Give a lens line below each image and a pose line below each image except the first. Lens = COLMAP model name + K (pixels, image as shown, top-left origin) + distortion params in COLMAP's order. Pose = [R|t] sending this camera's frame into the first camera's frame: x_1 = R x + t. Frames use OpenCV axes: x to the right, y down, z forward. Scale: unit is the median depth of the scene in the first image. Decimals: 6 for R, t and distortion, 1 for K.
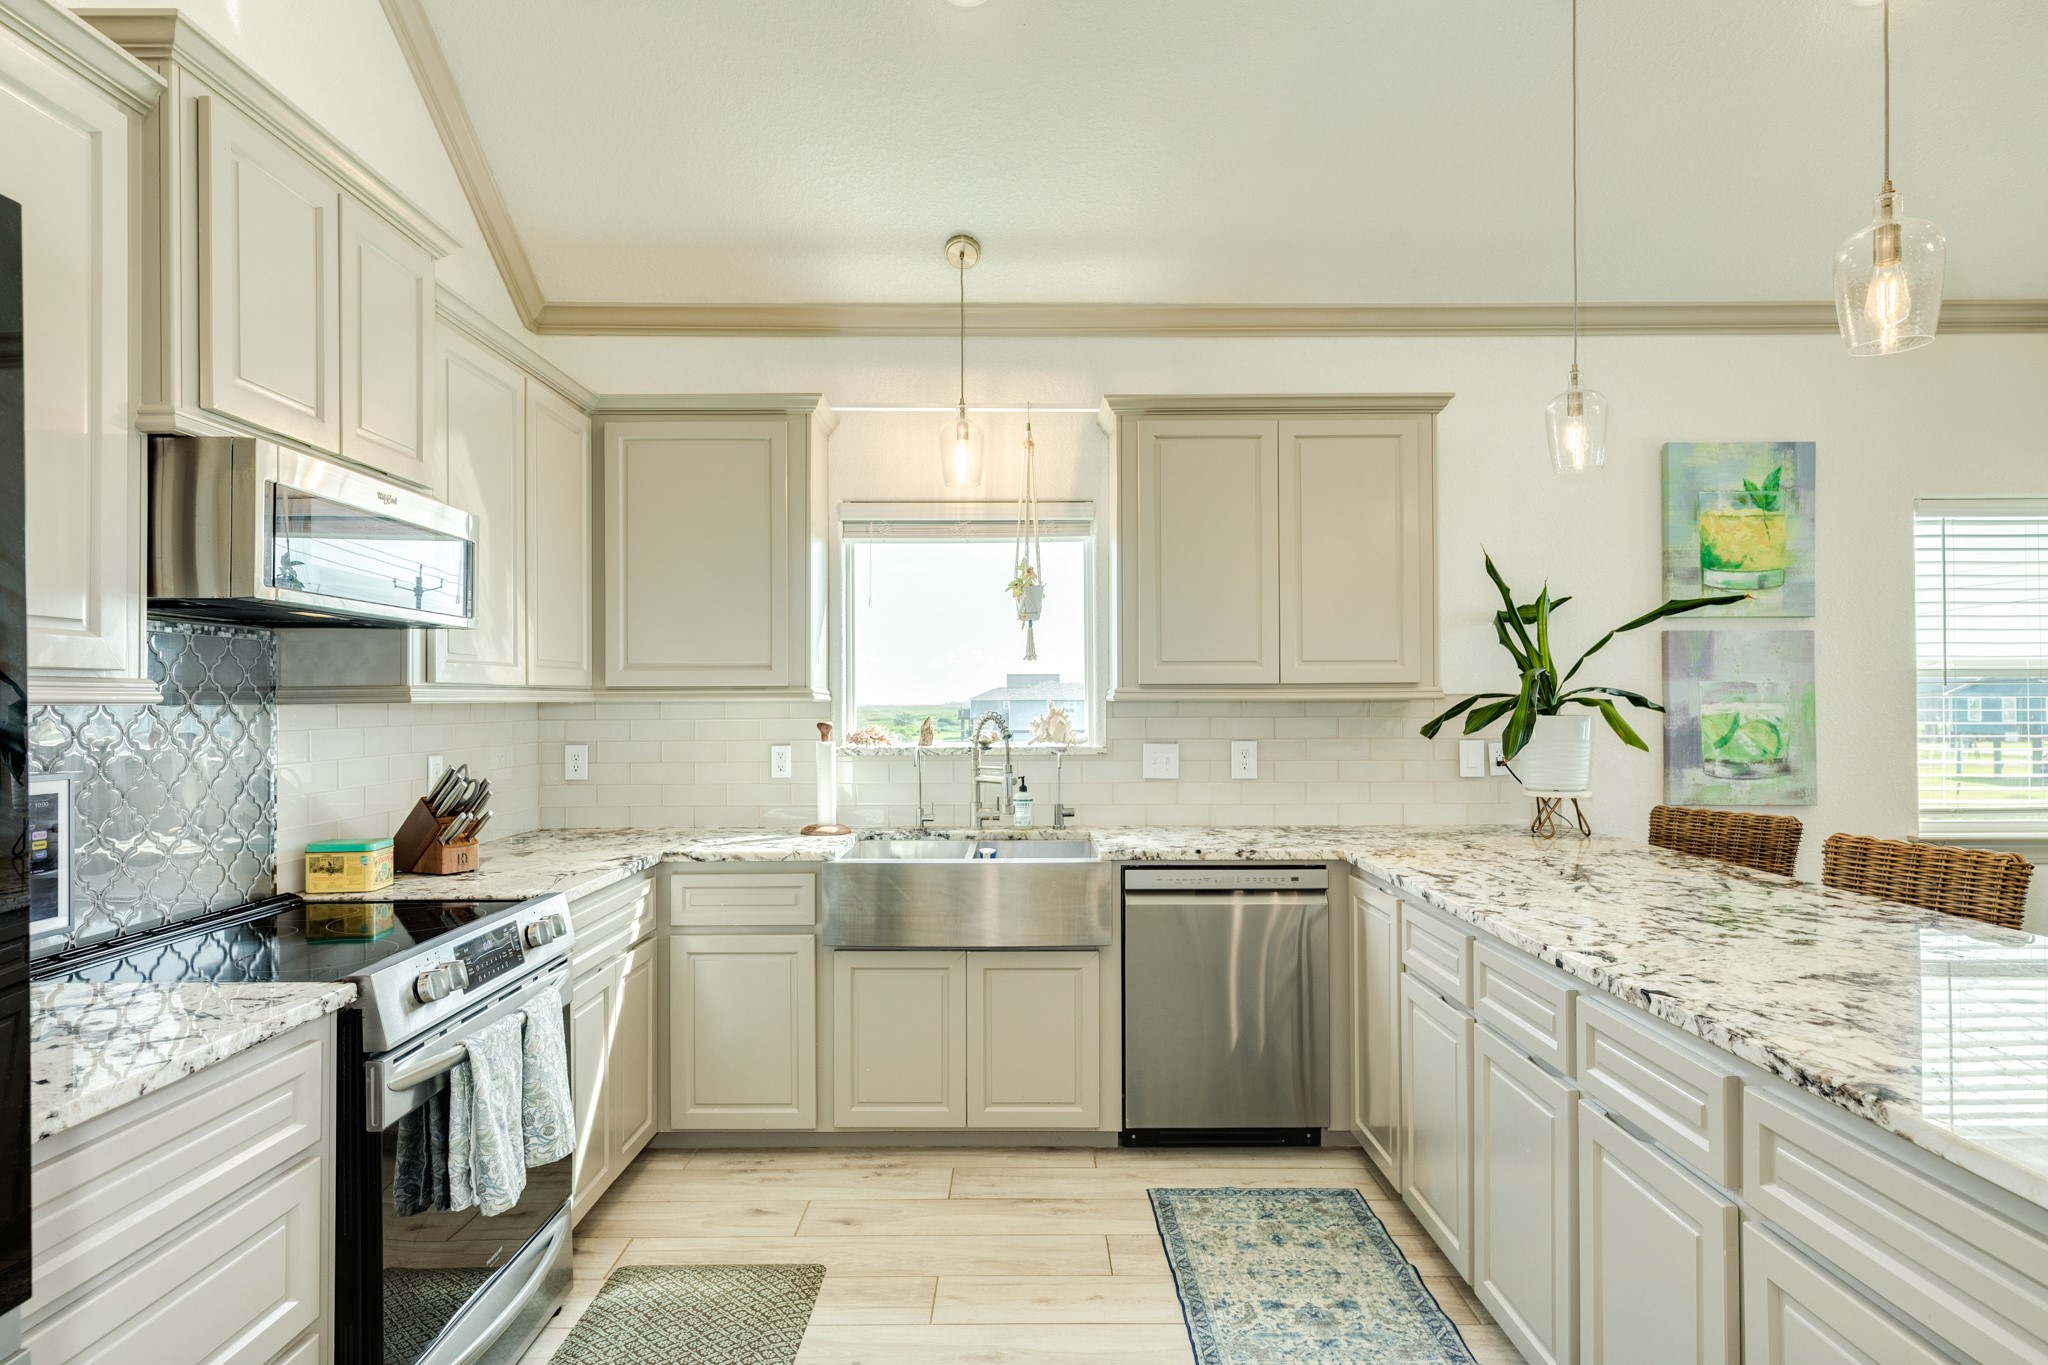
lens RADIAL K [[1126.5, 0, 1022.9], [0, 1126.5, 693.2], [0, 0, 1]] dist [0.005524, 0.000754]
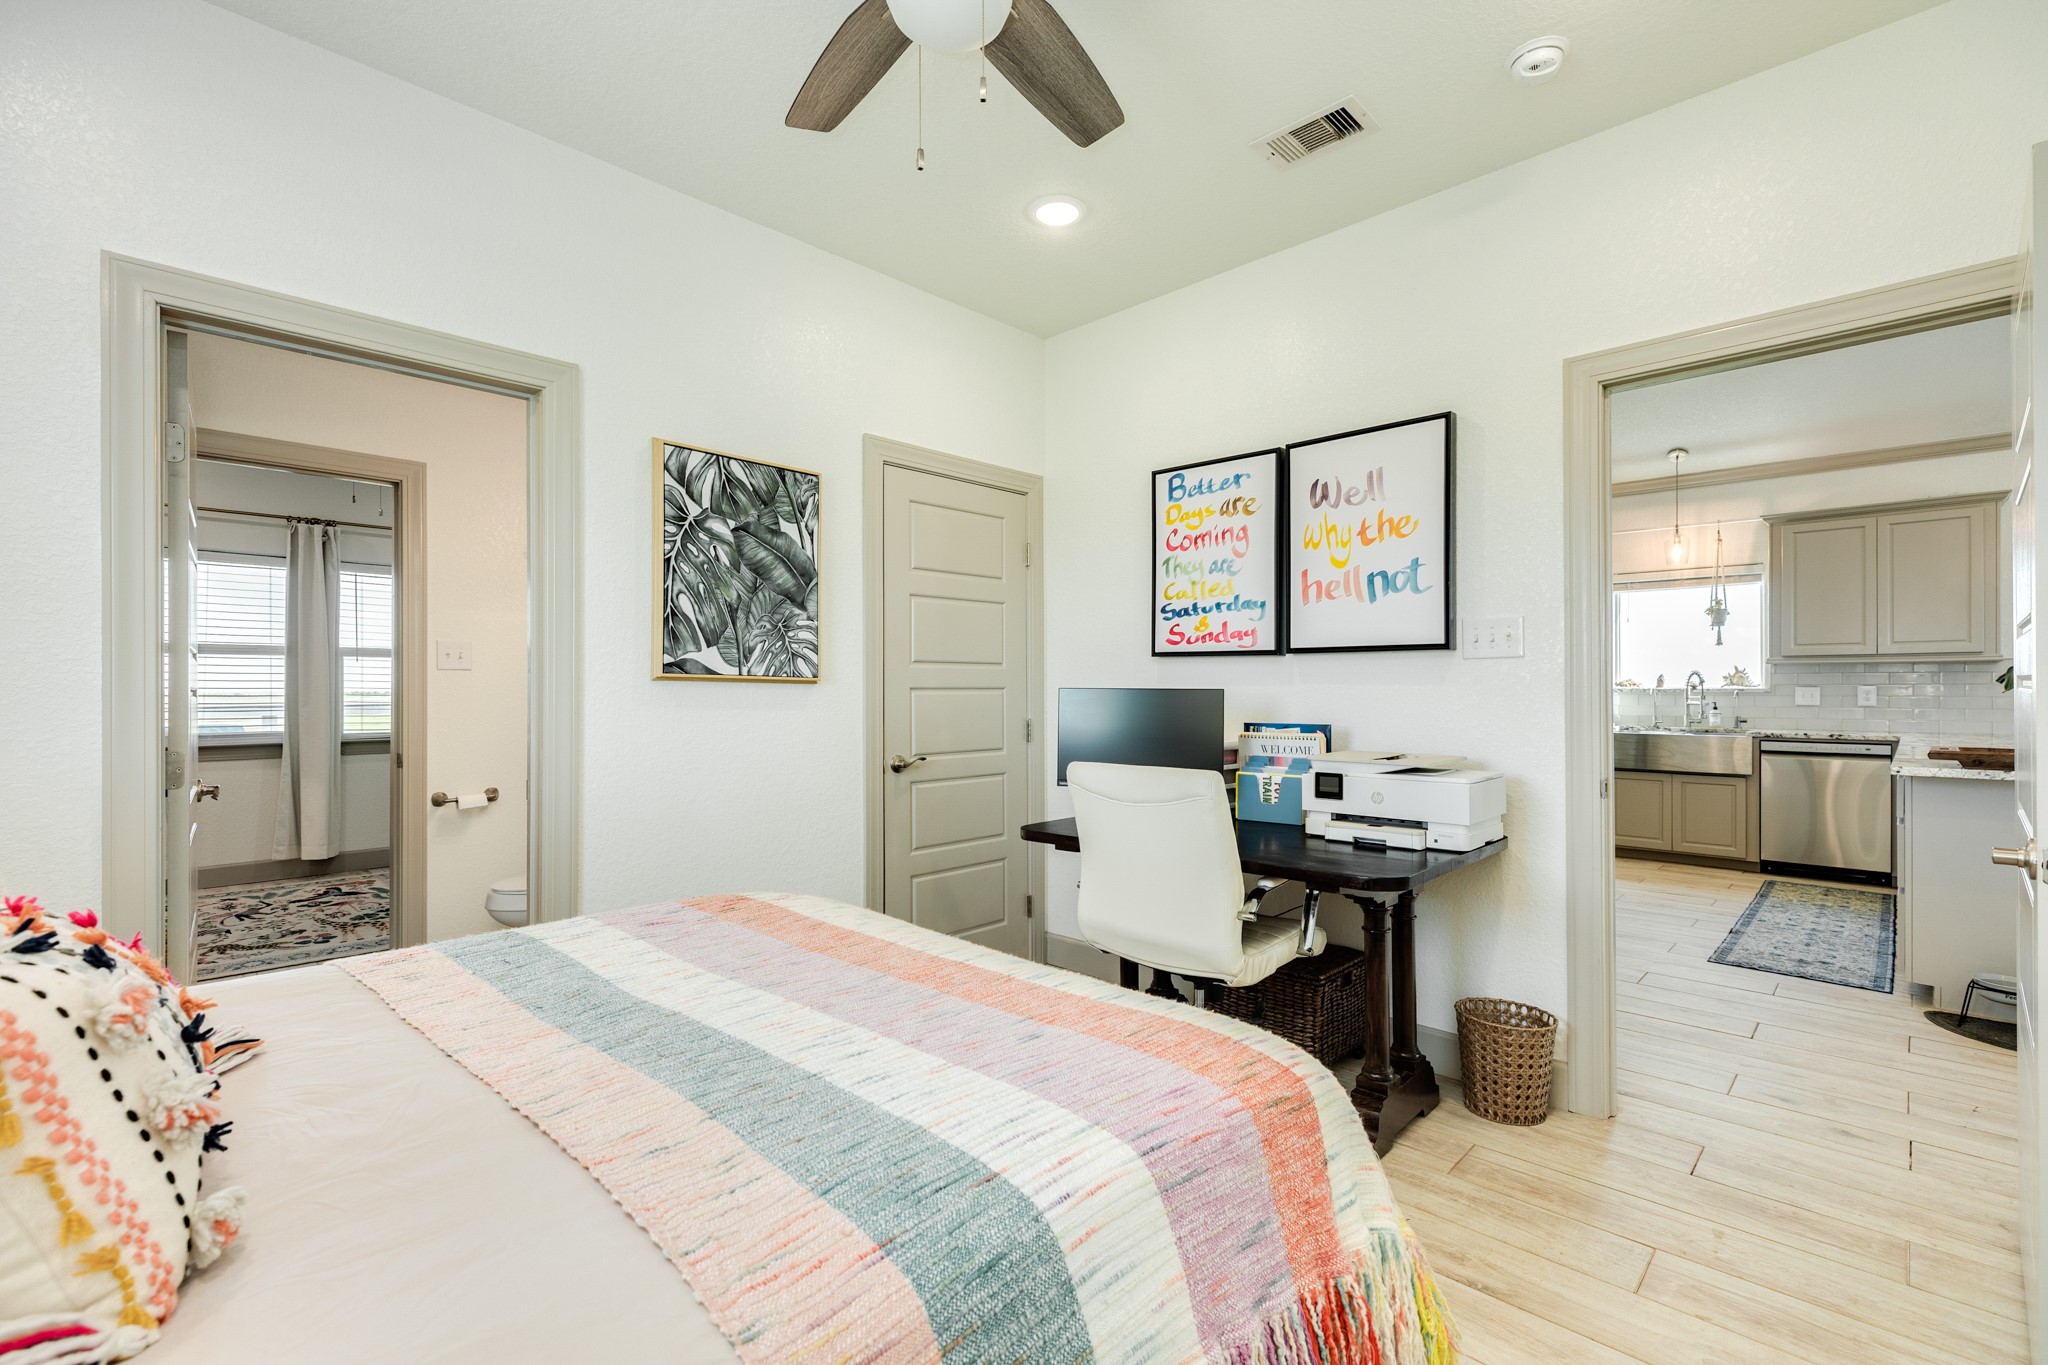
lens RADIAL K [[911.2, 0, 1017.4], [0, 911.2, 692.0], [0, 0, 1]] dist [0.007524, -0.001012]
pose [[0.716728, 0.007209, -0.697316, 0.247108], [0.000738, 0.999938, 0.011097, 0.035279], [0.697353, -0.008469, 0.716678, -1.059665]]
